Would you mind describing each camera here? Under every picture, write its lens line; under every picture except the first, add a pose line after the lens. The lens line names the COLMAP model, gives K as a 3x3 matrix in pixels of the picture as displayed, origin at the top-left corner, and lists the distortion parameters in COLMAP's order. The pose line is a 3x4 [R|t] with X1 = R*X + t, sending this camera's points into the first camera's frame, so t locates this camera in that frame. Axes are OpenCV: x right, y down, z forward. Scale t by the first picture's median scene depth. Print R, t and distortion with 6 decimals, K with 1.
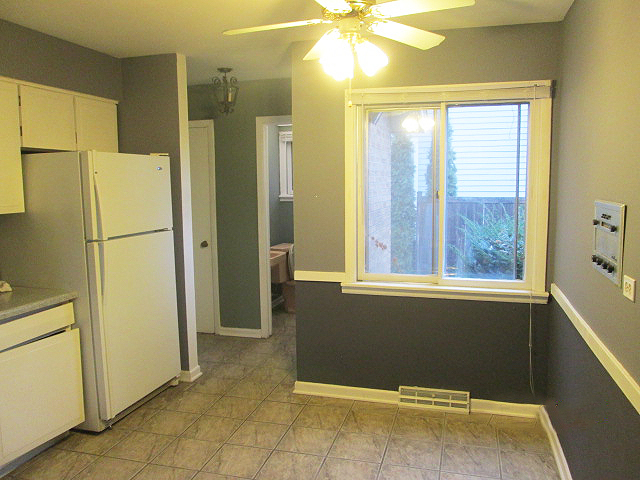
lens RADIAL K [[527.5, 0, 319.7], [0, 527.5, 240.5], [0, 0, 1]] dist [-0.041984, 0.001981]
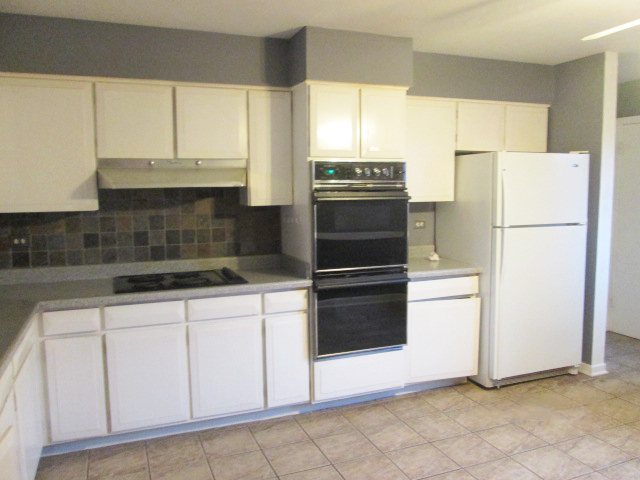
lens RADIAL K [[527.5, 0, 320.6], [0, 527.5, 239.6], [0, 0, 1]] dist [-0.041984, 0.001981]
pose [[0.606093, 0.090110, -0.790273, 0.262711], [-0.089439, 0.994982, 0.044857, 0.011318], [0.790349, 0.043494, 0.611111, -0.048732]]
